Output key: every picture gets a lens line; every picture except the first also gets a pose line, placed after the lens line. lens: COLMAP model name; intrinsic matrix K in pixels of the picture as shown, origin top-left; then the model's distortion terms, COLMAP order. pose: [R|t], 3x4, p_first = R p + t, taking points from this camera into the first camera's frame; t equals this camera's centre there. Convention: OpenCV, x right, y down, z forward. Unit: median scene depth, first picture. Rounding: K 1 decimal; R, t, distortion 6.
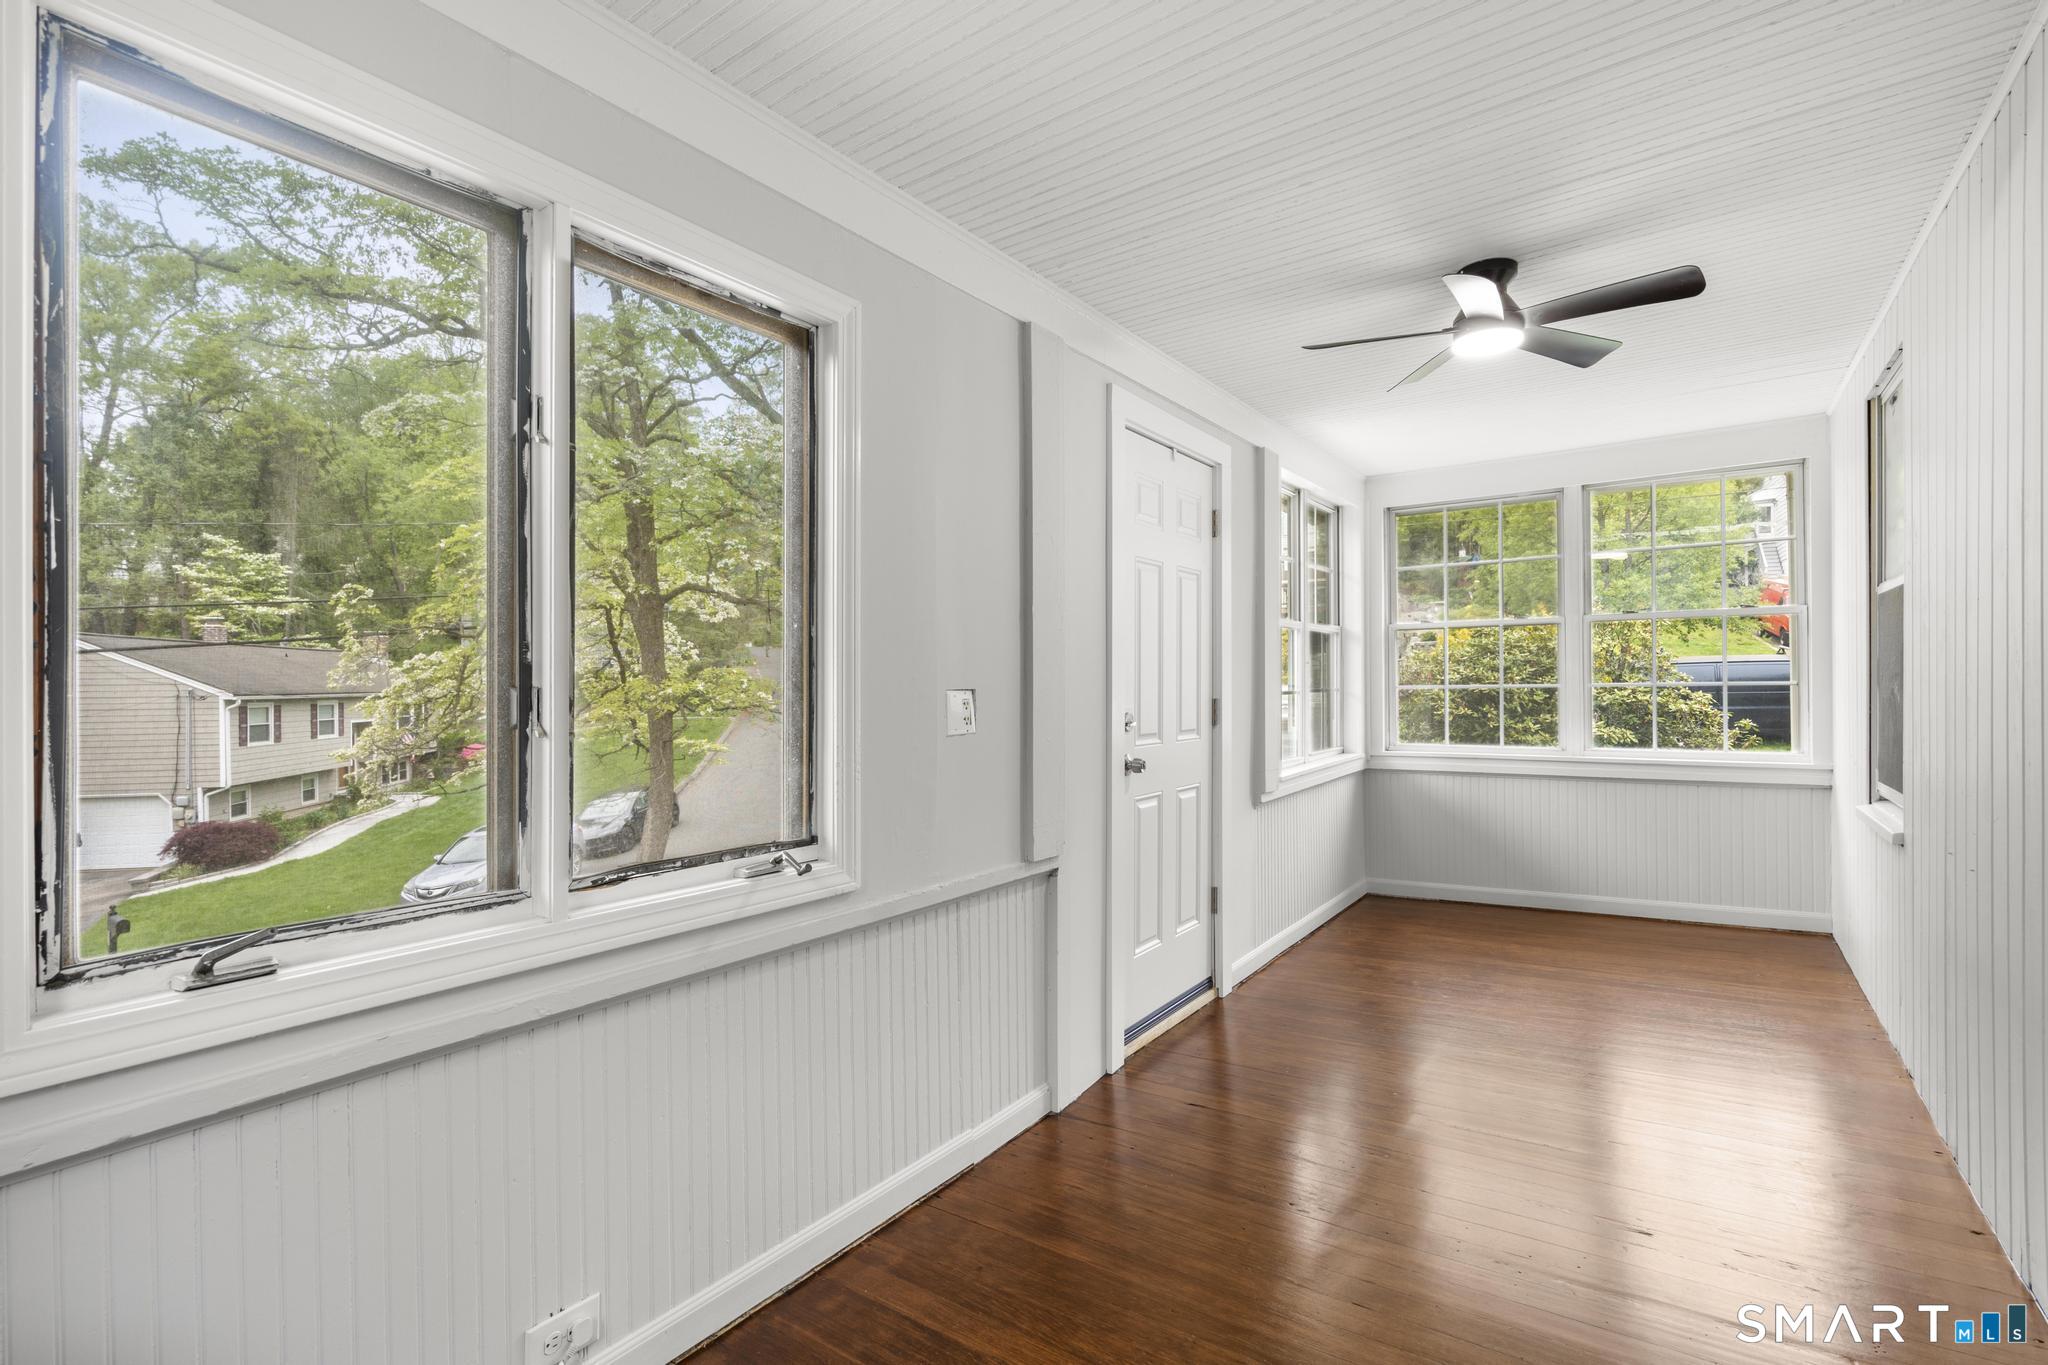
lens RADIAL K [[915.2, 0, 1028.4], [0, 915.2, 684.4], [0, 0, 1]] dist [-0.007639, 0.003710]
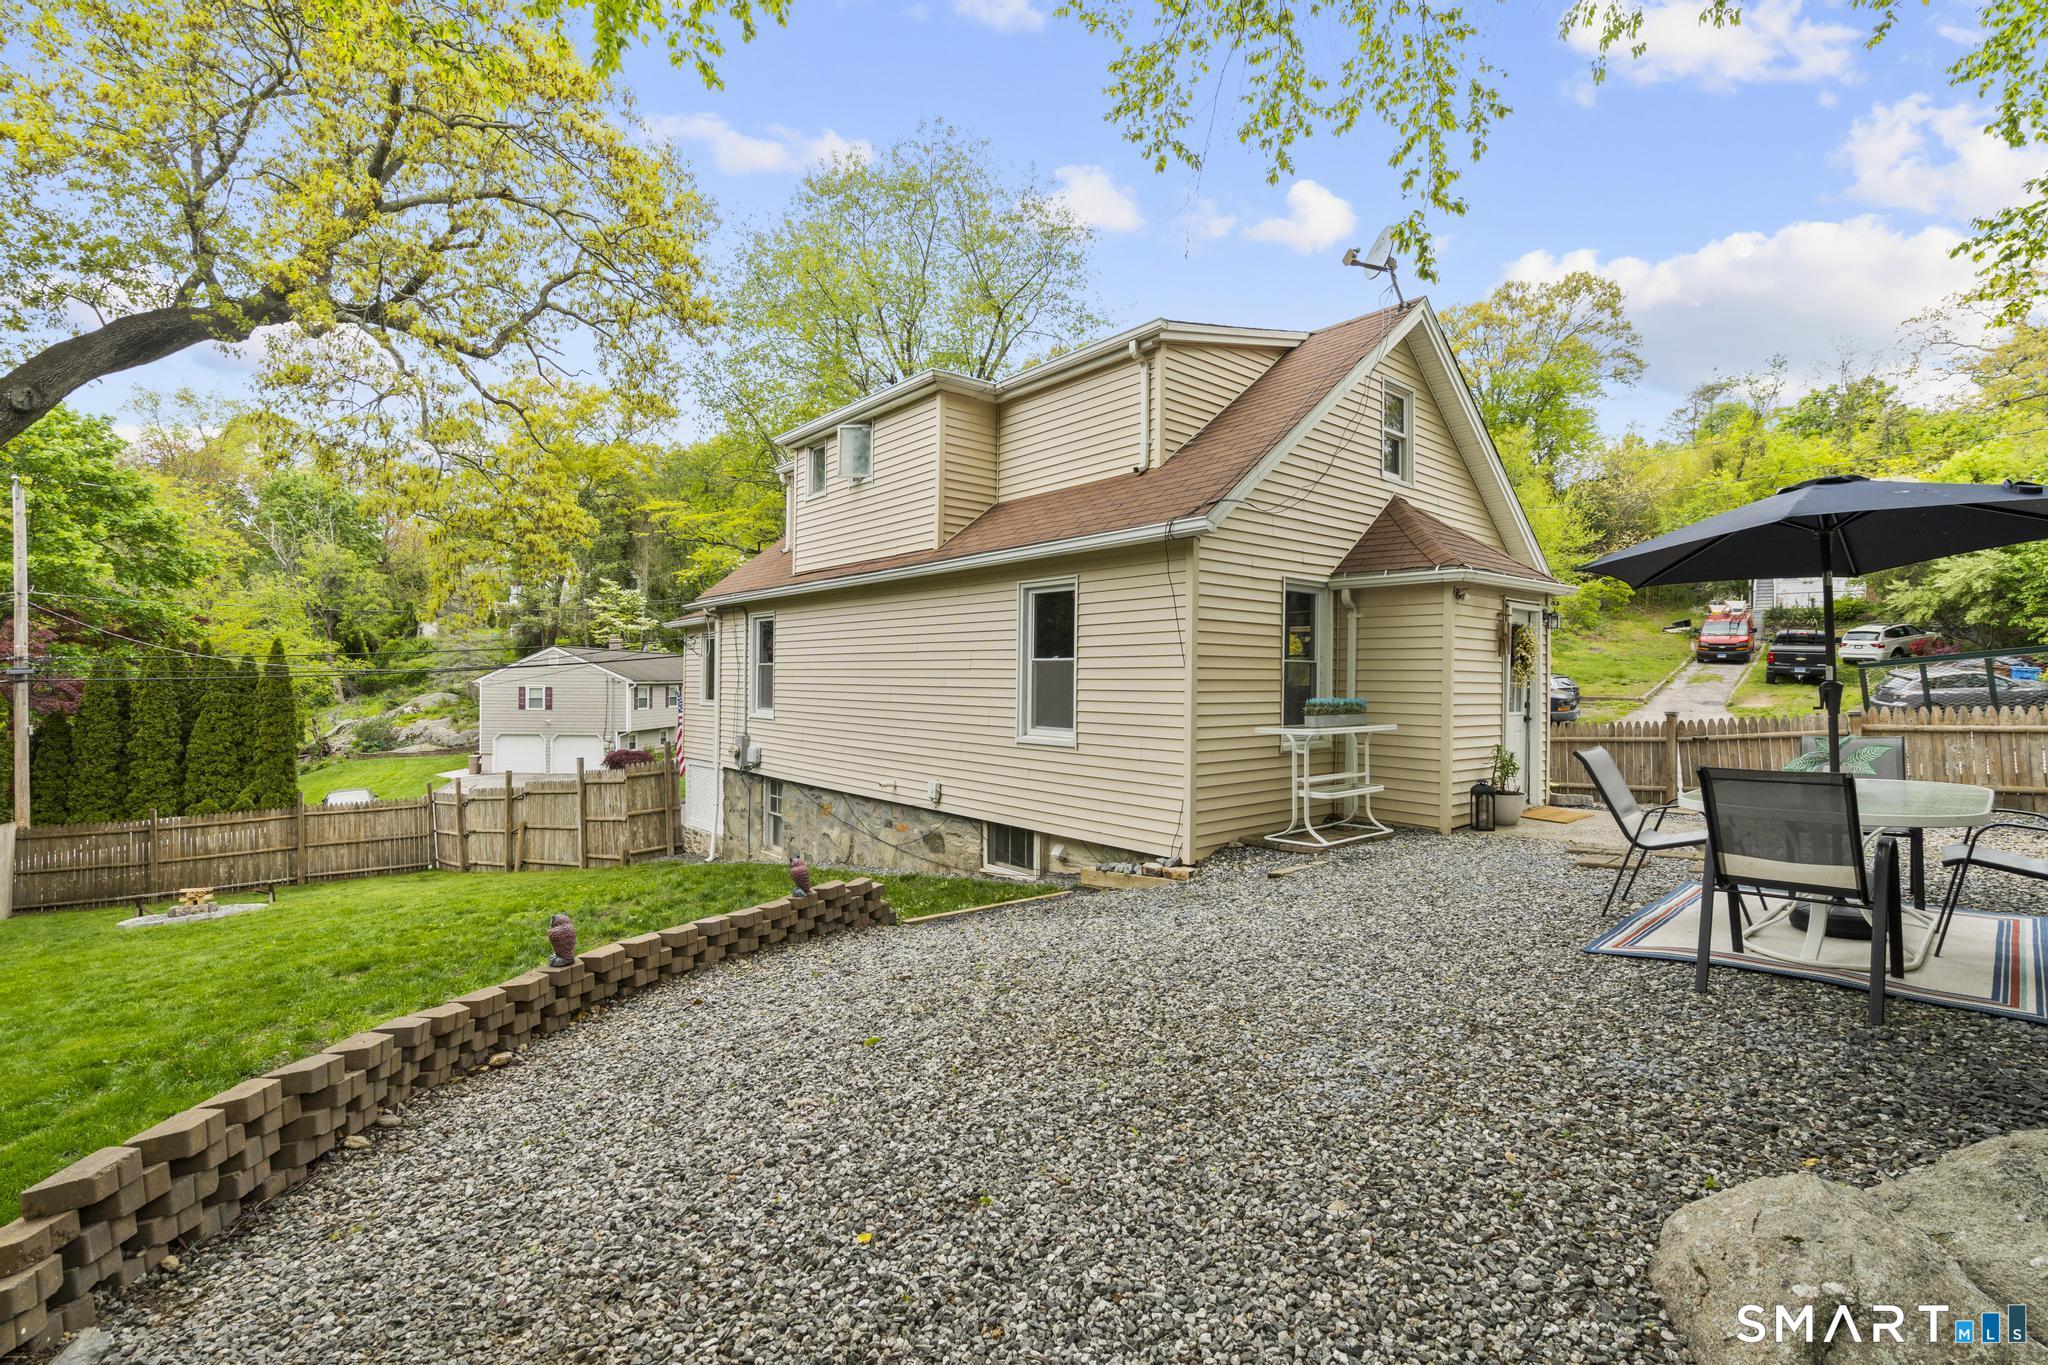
lens RADIAL K [[915.2, 0, 1020.6], [0, 915.2, 683.2], [0, 0, 1]] dist [-0.007639, 0.003710]
pose [[0.967363, 0.019115, -0.252673, 0.215168], [-0.018138, 0.999816, 0.006197, -0.006119], [0.252745, -0.001411, 0.967532, -0.363662]]
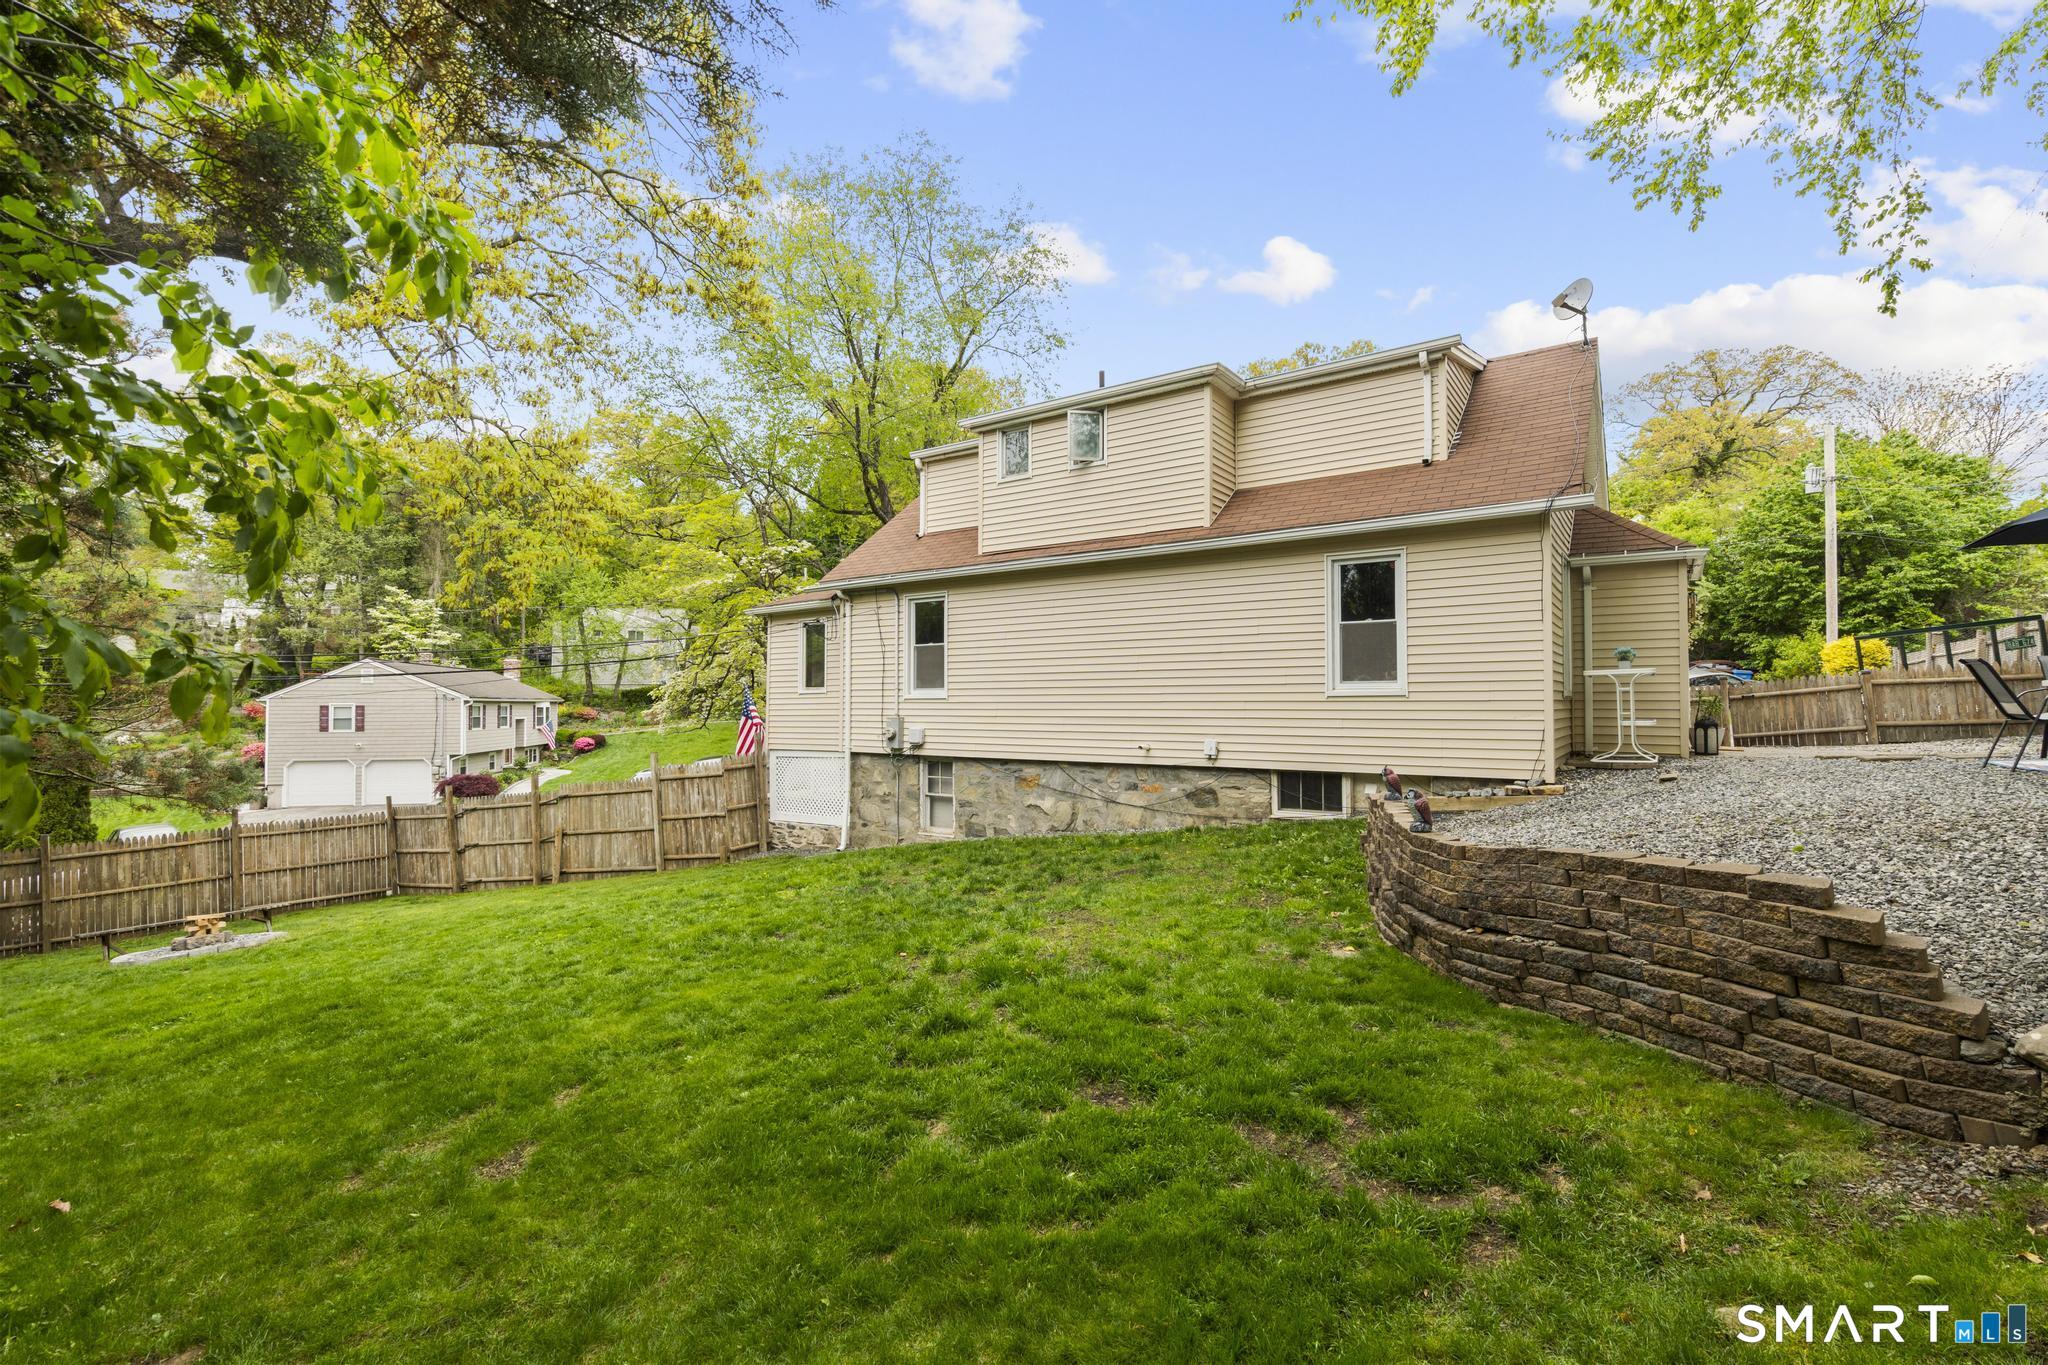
lens RADIAL K [[915.2, 0, 1018.4], [0, 915.2, 686.8], [0, 0, 1]] dist [-0.007639, 0.003710]
pose [[0.999969, 0.007754, -0.001270, 0.069001], [-0.007782, 0.999698, -0.023296, 0.014265], [0.001089, 0.023305, 0.999728, -0.400258]]
